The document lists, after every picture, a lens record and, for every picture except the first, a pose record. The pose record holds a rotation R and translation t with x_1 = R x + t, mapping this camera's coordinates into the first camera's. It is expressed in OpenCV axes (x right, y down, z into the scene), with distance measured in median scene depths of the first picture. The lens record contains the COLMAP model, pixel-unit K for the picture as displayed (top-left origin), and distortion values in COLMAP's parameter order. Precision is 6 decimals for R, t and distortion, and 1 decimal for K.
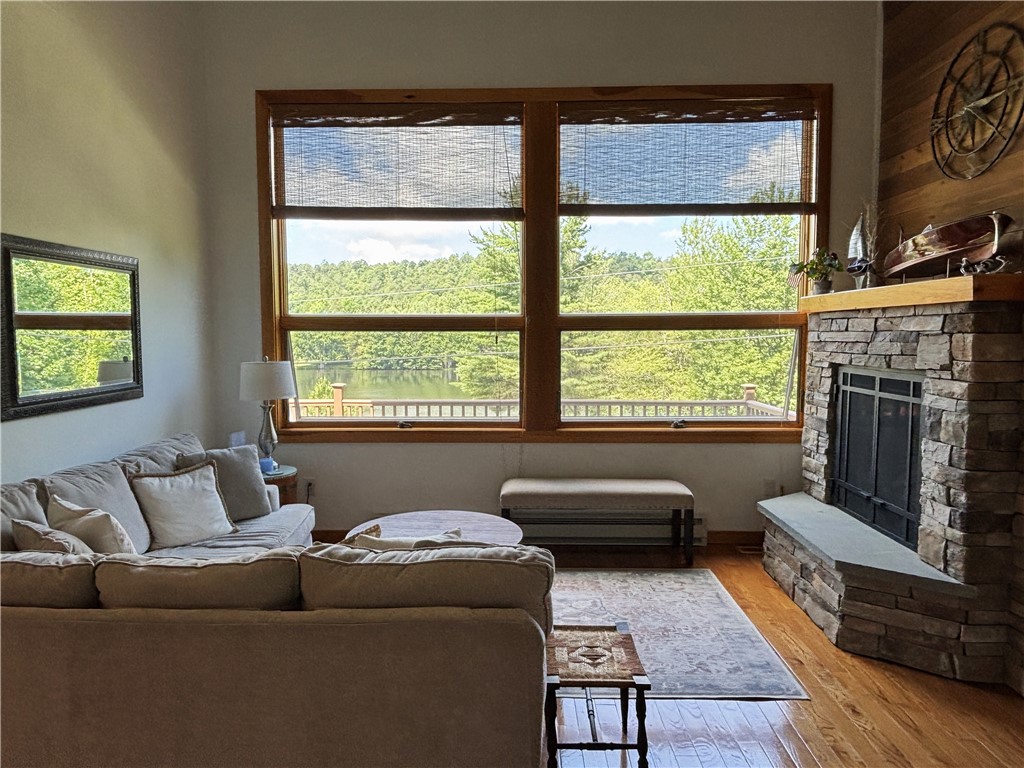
lens RADIAL K [[668.5, 0, 511.5], [0, 668.5, 383.6], [0, 0, 1]] dist [0.024169, 0.000694]
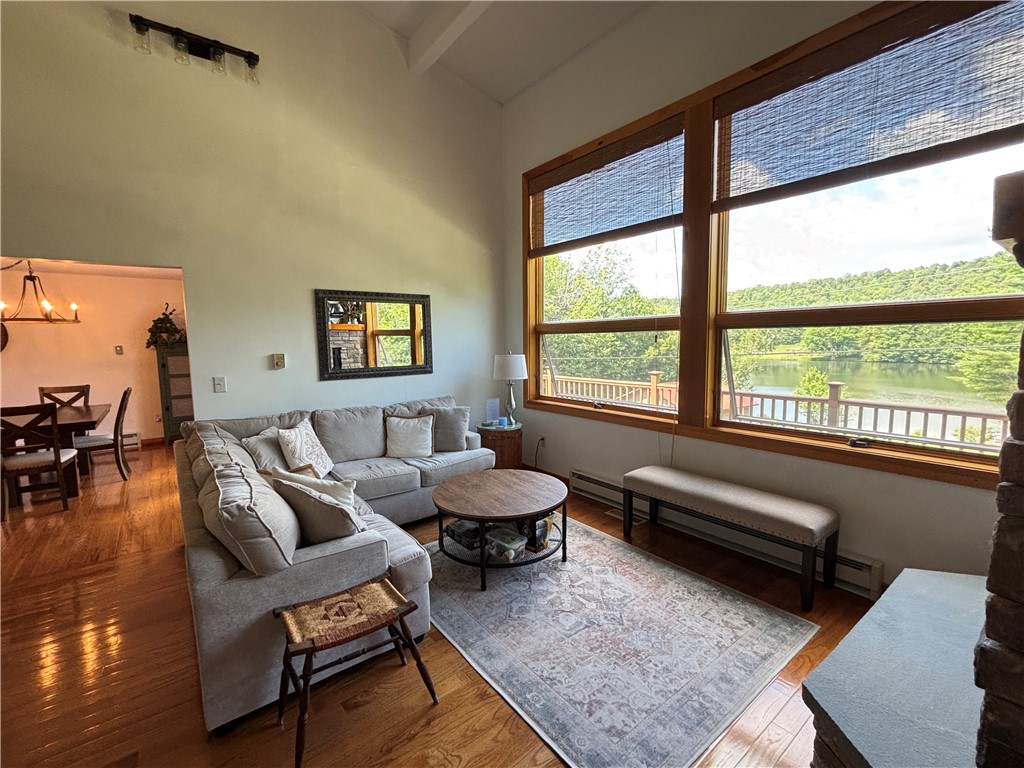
lens RADIAL K [[451.1, 0, 515.0], [0, 451.1, 382.8], [0, 0, 1]] dist [-0.003902, -0.000113]
pose [[0.626425, 0.071071, -0.776235, 0.423234], [-0.044129, 0.997471, 0.055715, -0.023920], [0.778231, -0.000647, 0.627977, 0.351662]]
